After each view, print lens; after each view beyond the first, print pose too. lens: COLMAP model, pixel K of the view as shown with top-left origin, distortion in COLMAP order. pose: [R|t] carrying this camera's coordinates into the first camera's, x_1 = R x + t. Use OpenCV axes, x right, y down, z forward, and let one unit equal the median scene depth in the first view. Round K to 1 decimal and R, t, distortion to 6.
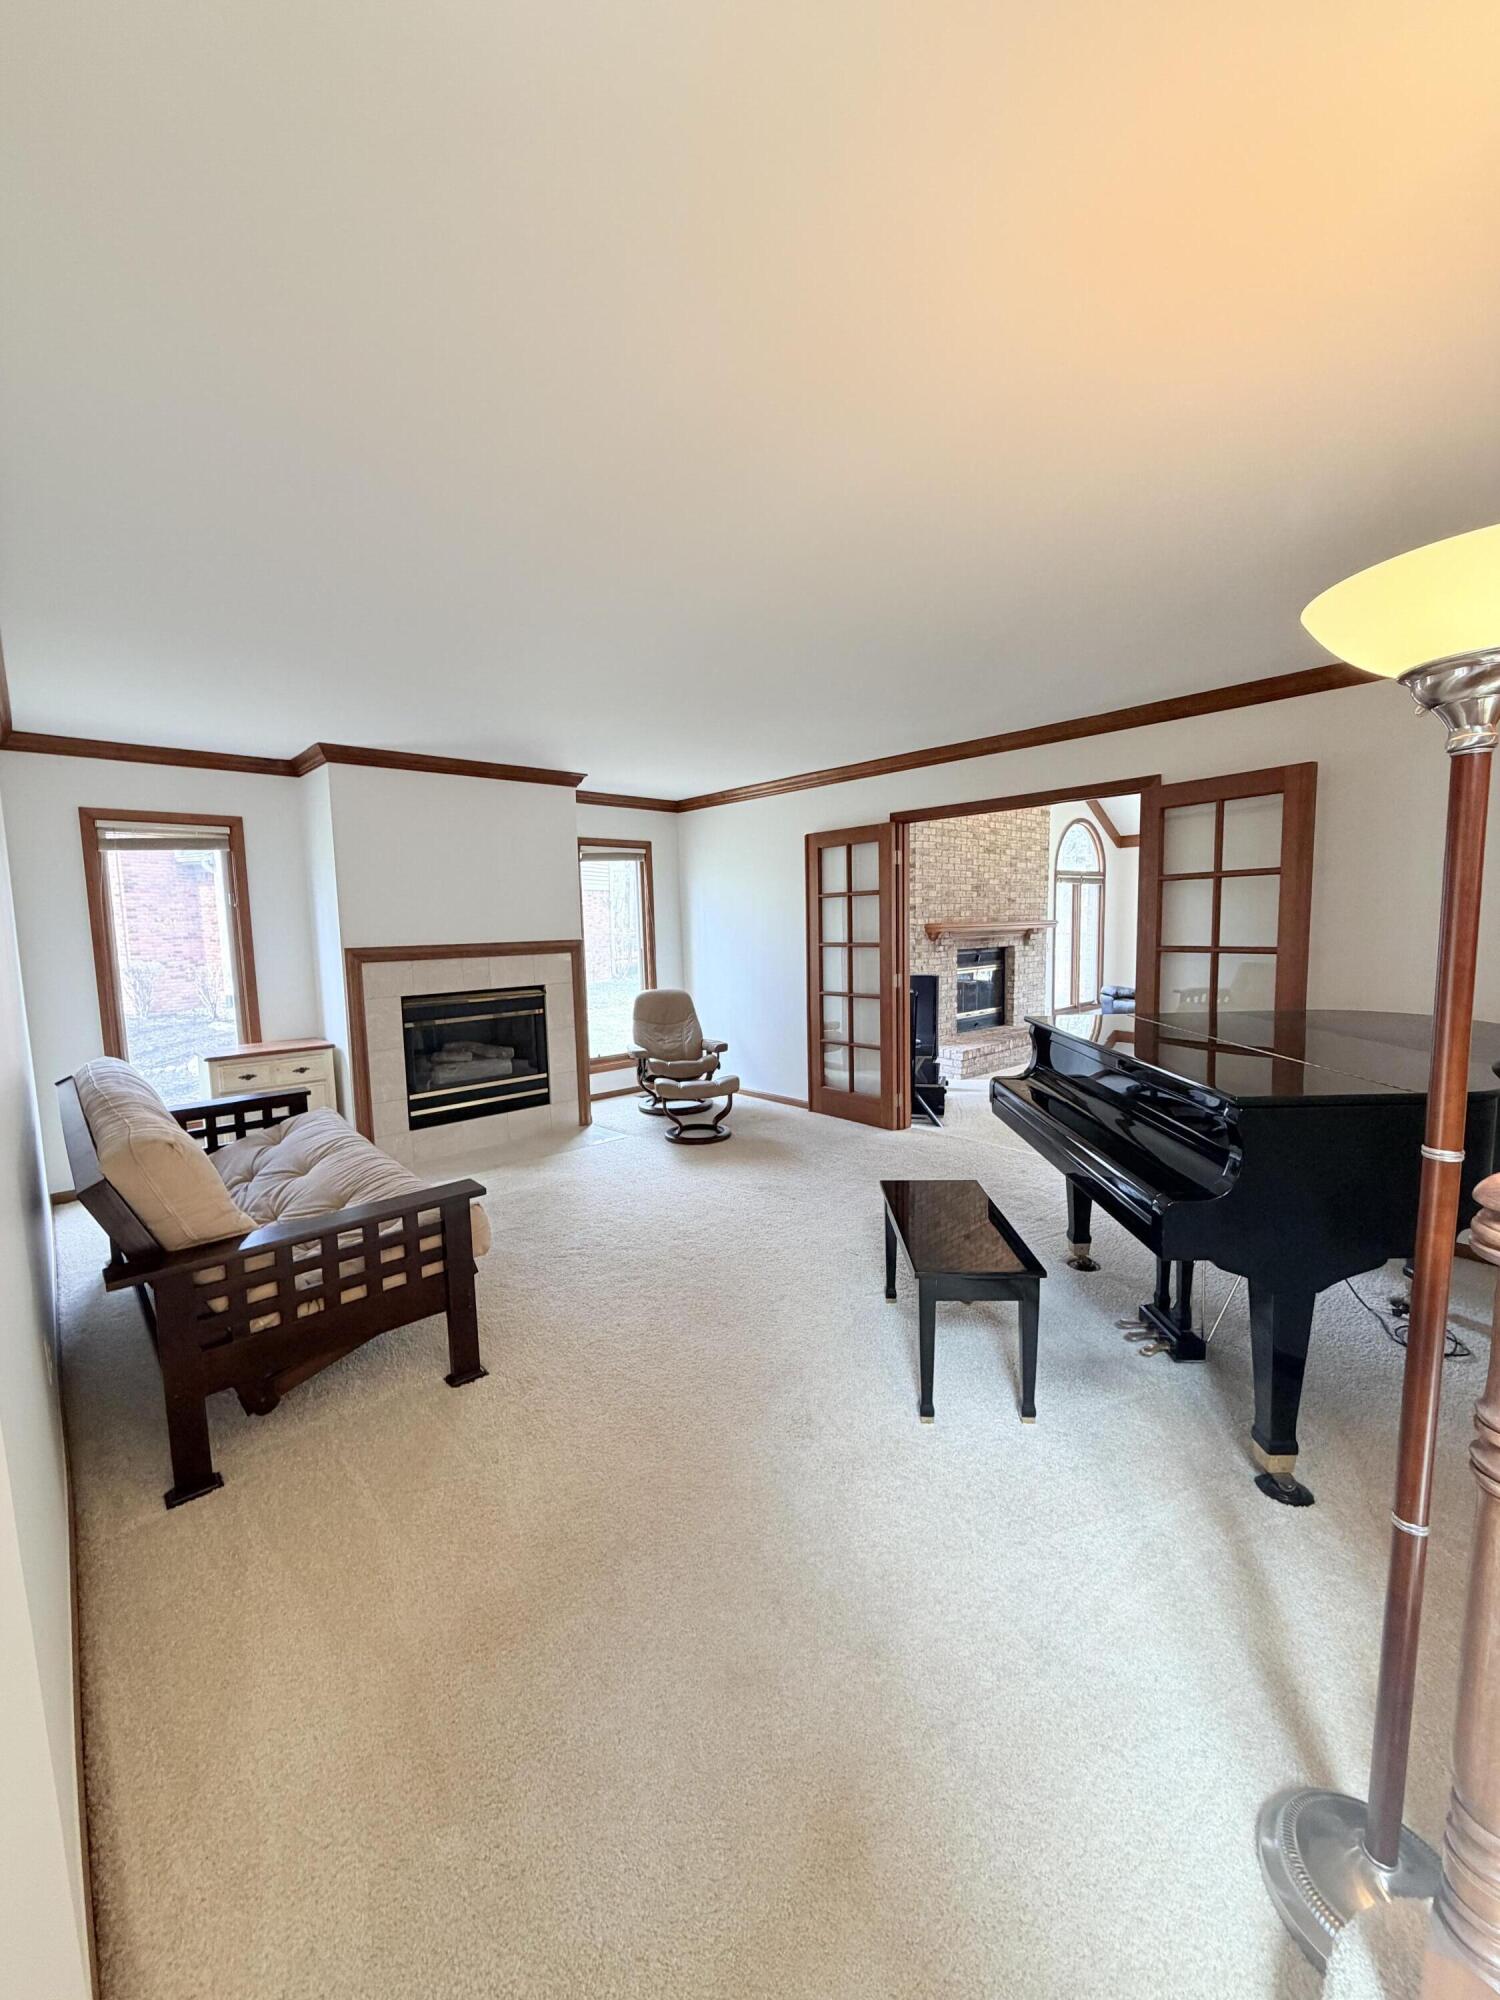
lens RADIAL K [[795.5, 0, 751.8], [0, 795.5, 1004.6], [0, 0, 1]] dist [0.003848, 0.000106]
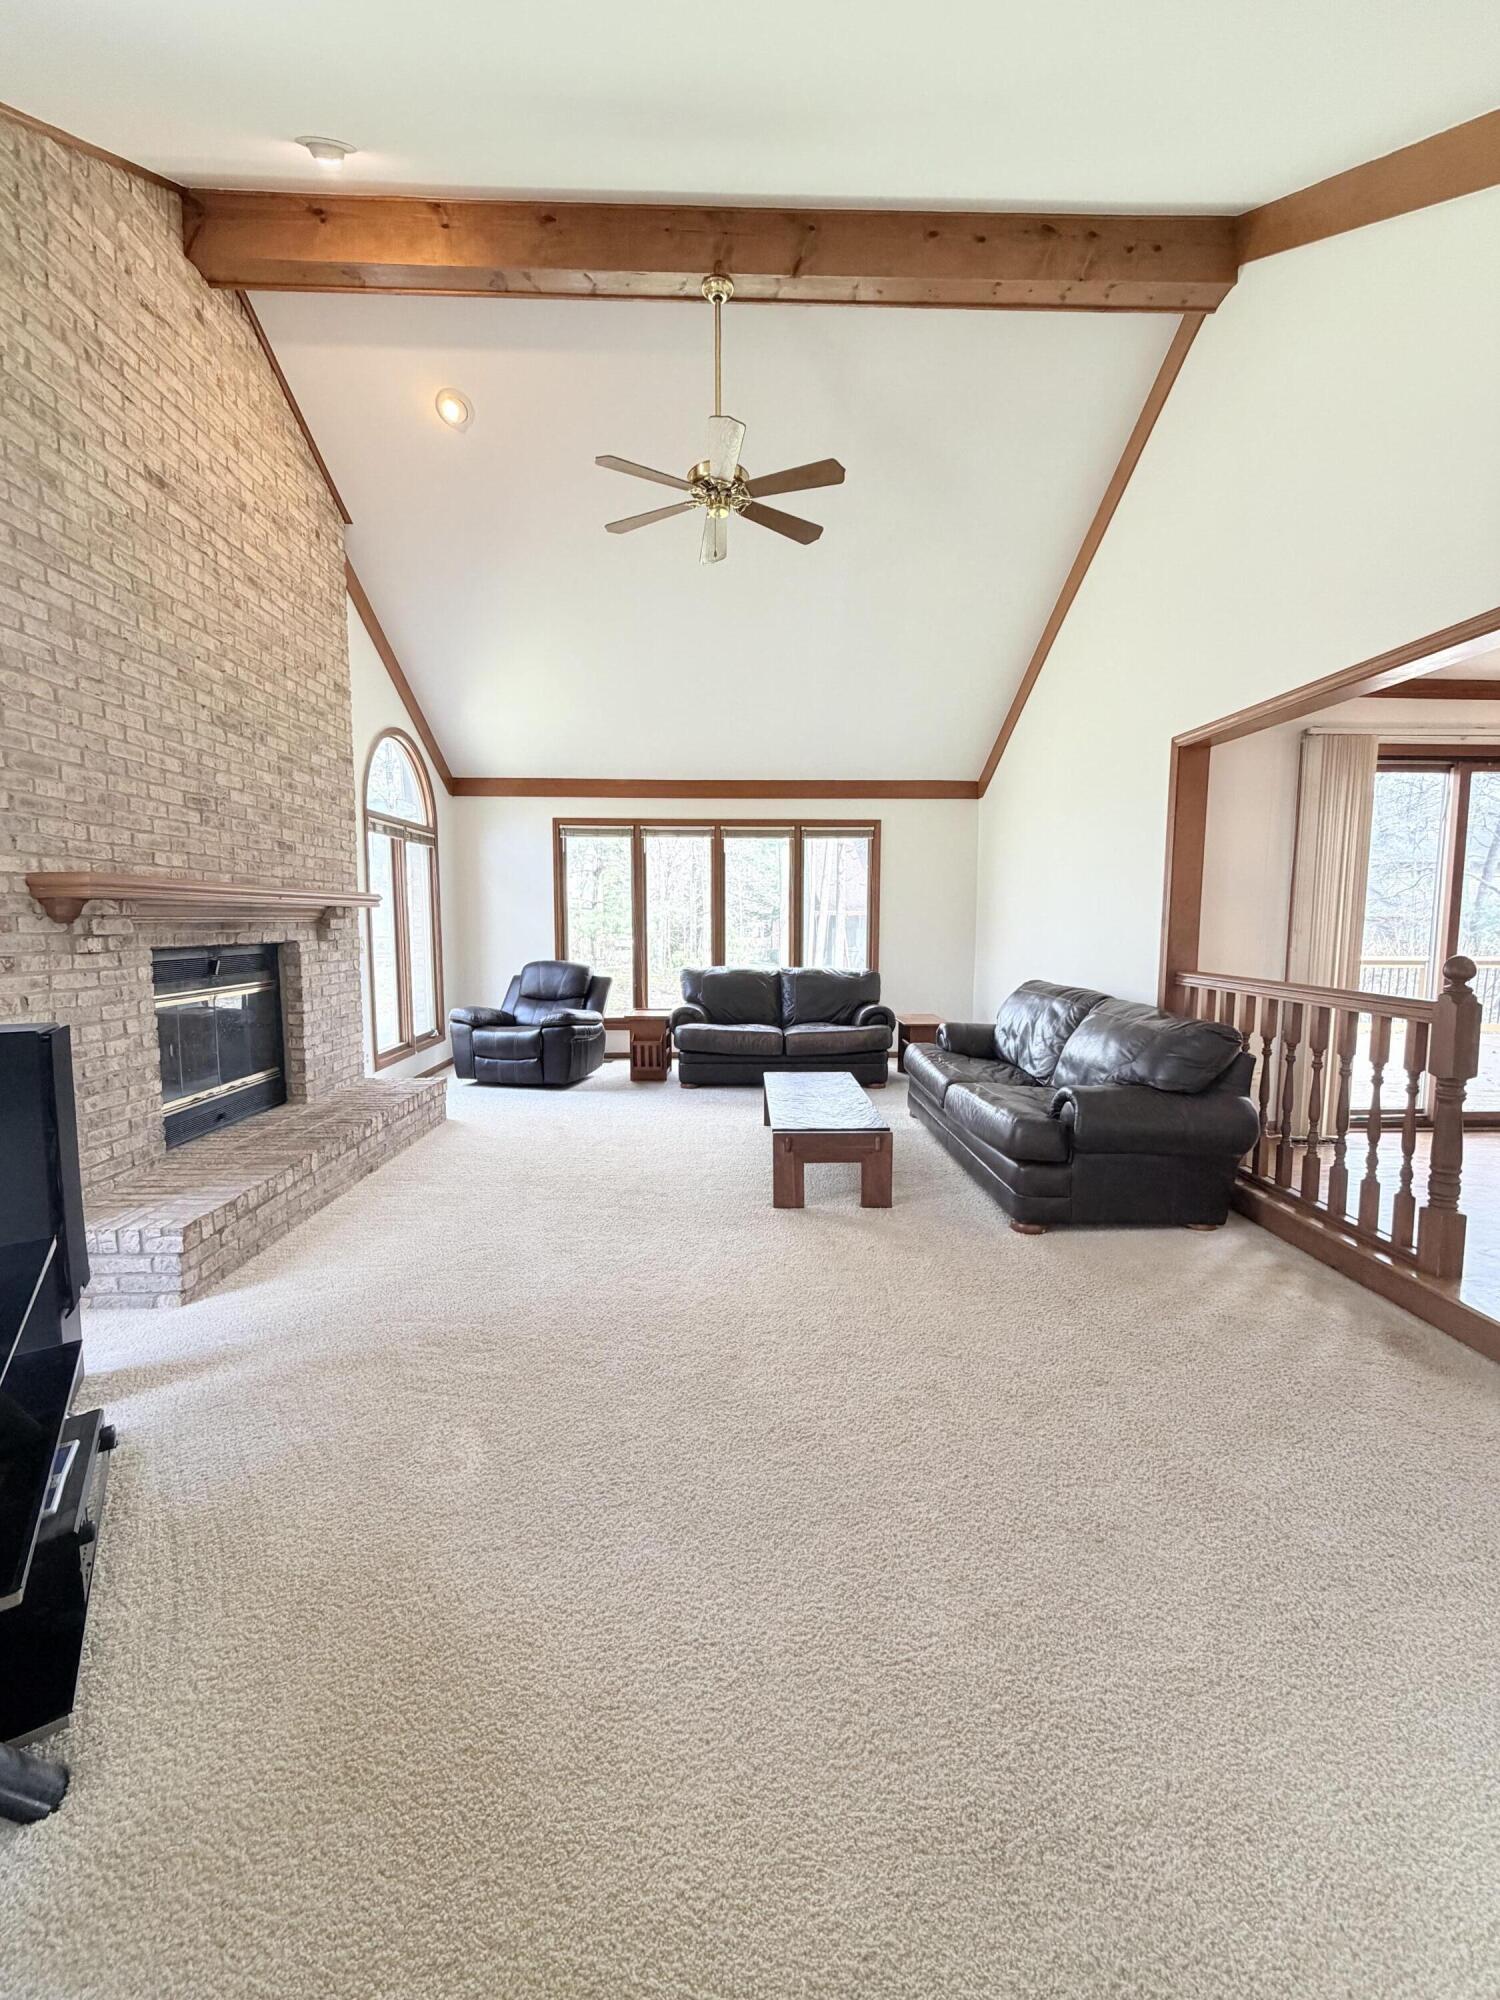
lens RADIAL K [[795.5, 0, 751.1], [0, 795.5, 995.3], [0, 0, 1]] dist [0.003848, 0.000106]
pose [[0.646318, -0.050145, 0.761419, 0.137535], [0.064112, 0.997879, 0.011297, -0.028673], [-0.760370, 0.041514, 0.648162, 0.479601]]
